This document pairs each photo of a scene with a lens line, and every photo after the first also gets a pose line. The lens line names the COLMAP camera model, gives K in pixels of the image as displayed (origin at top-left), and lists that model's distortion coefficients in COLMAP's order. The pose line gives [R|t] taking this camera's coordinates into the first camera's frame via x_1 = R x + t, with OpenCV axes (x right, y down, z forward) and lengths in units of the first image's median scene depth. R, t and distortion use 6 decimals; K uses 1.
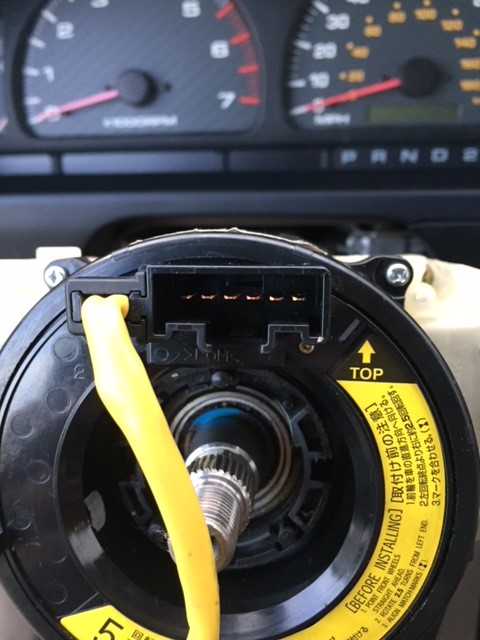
lens RADIAL K [[570.3, 0, 240.0], [0, 570.3, 320.0], [0, 0, 1]] dist [0.042558, -0.123889]
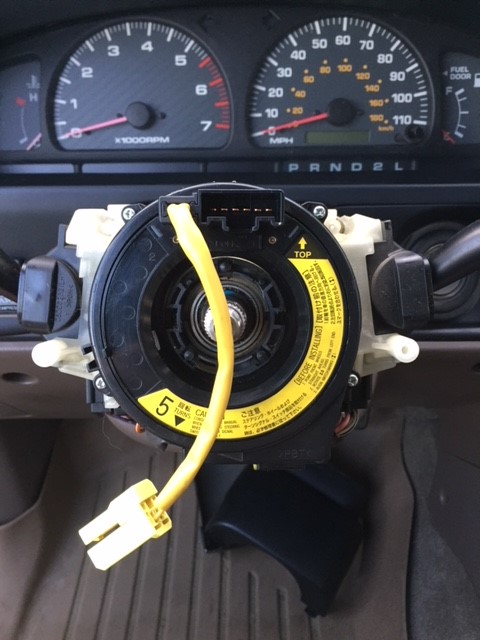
lens RADIAL K [[546.7, 0, 240.0], [0, 546.7, 320.0], [0, 0, 1]] dist [0.049273, -0.107531]
pose [[0.996484, -0.008804, 0.083315, -0.122011], [0.012631, 0.998884, -0.045517, 0.323192], [-0.082821, 0.046409, 0.995483, -0.678772]]
